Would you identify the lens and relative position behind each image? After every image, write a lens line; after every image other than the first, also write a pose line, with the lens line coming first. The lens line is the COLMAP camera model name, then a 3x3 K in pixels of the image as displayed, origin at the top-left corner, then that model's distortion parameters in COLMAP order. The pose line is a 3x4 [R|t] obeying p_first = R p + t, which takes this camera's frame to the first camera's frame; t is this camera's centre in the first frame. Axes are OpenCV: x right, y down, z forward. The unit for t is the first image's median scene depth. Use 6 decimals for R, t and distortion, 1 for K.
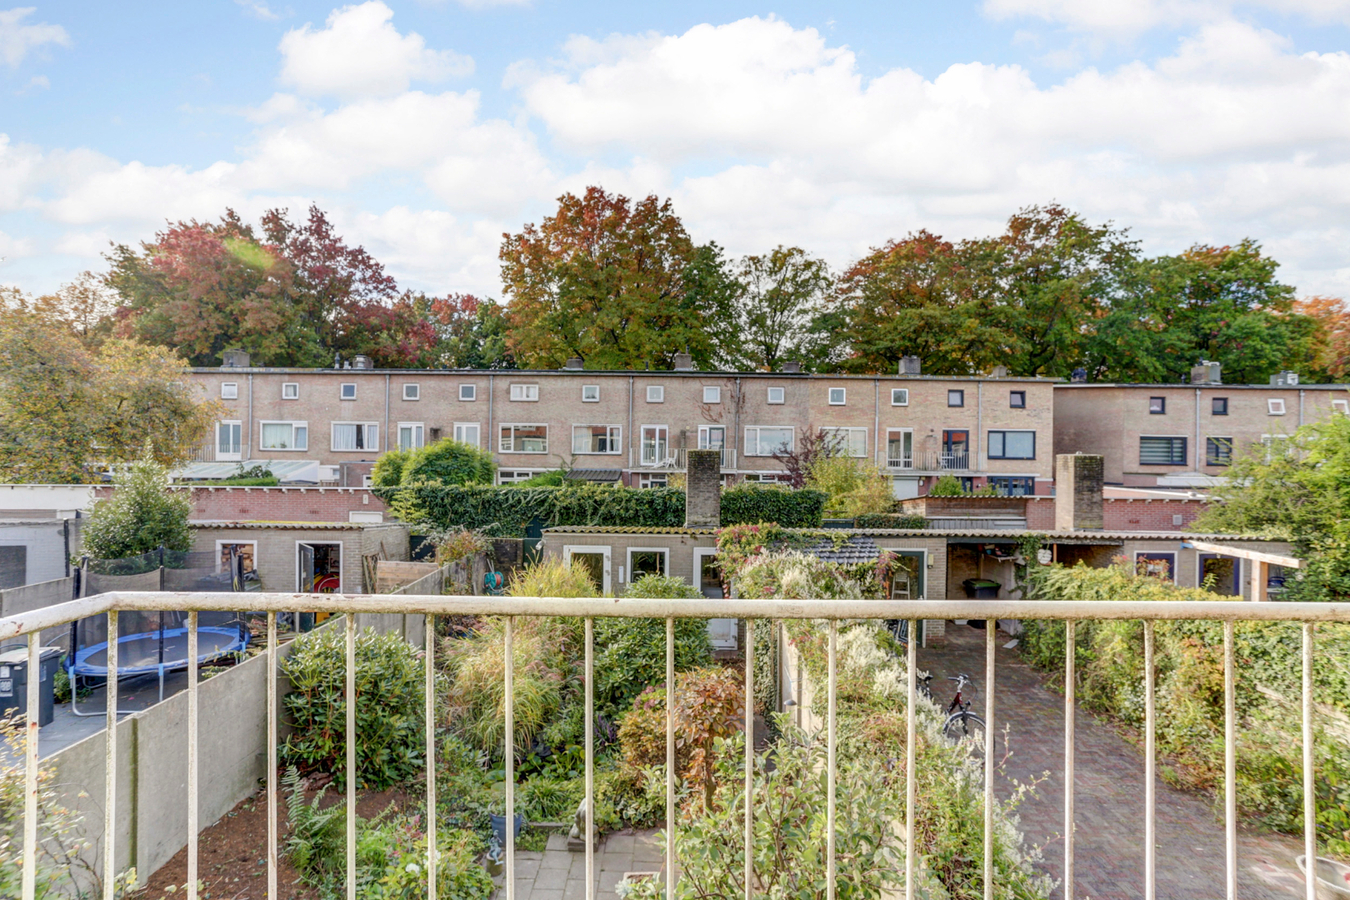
lens RADIAL K [[668.5, 0, 675.0], [0, 668.5, 450.0], [0, 0, 1]] dist [-0.004325, 0.000260]
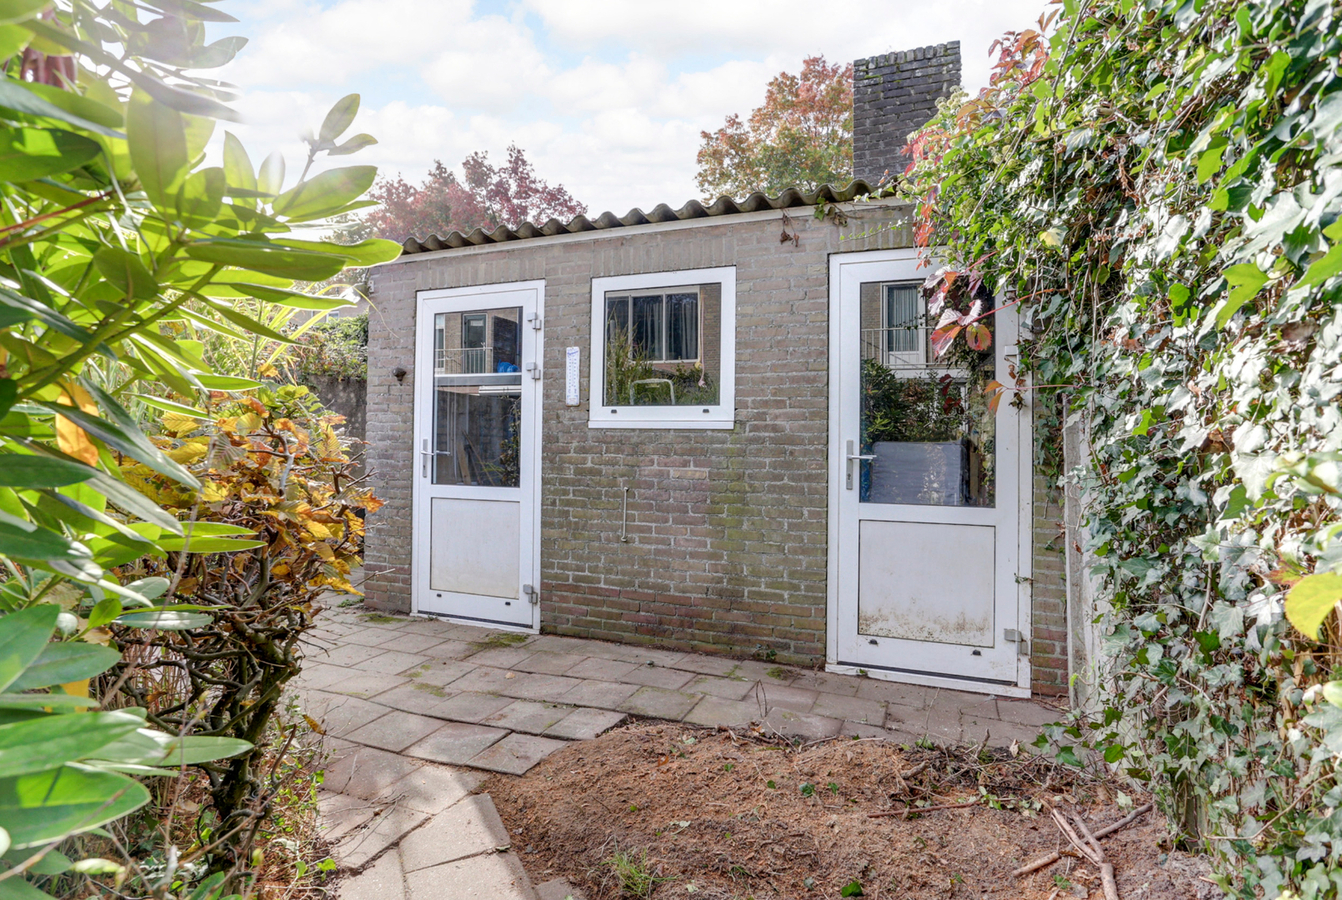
lens RADIAL K [[676.7, 0, 666.0], [0, 676.7, 428.4], [0, 0, 1]] dist [0.000979, 0.000616]
pose [[0.919473, -0.028201, -0.392140, 0.022093], [0.018484, 0.999422, -0.028534, 0.069642], [0.392718, 0.018988, 0.919463, 0.239241]]
